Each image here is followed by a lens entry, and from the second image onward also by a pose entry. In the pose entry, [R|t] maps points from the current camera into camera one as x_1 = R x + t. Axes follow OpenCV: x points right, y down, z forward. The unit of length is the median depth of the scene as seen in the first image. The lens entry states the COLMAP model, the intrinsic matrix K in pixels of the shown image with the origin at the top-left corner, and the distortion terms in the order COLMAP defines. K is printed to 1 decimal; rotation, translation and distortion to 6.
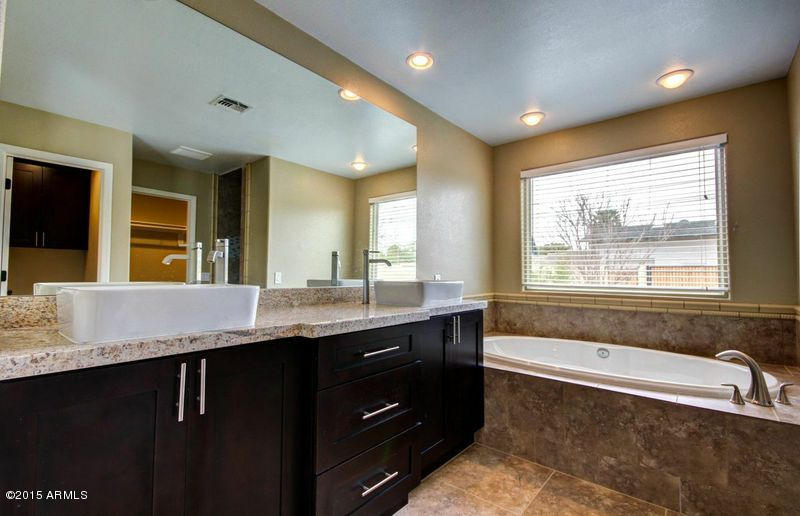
lens RADIAL K [[358.7, 0, 397.0], [0, 358.7, 258.7], [0, 0, 1]] dist [0.002654, -0.003006]
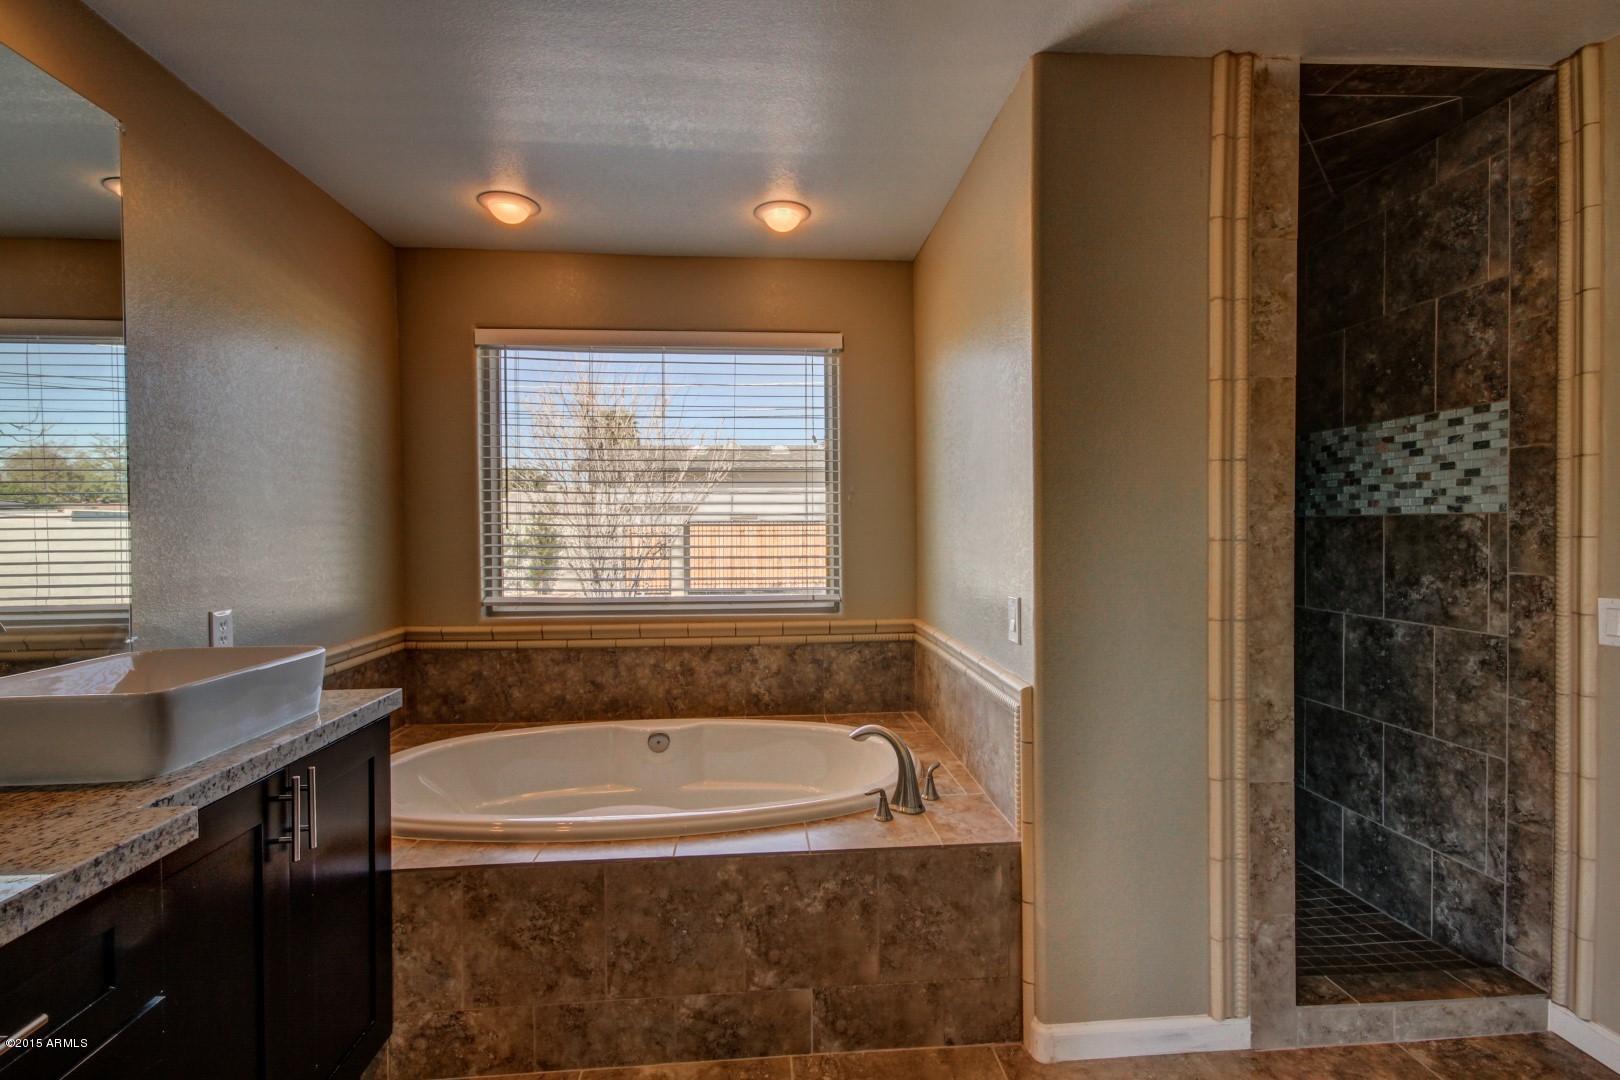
lens RADIAL K [[743.9, 0, 814.7], [0, 743.9, 542.9], [0, 0, 1]] dist [0.021440, -0.002293]
pose [[0.704161, -0.019494, 0.709773, 0.010015], [-0.021450, 0.998583, 0.048706, -0.075812], [-0.709716, -0.049522, 0.702745, 0.179600]]
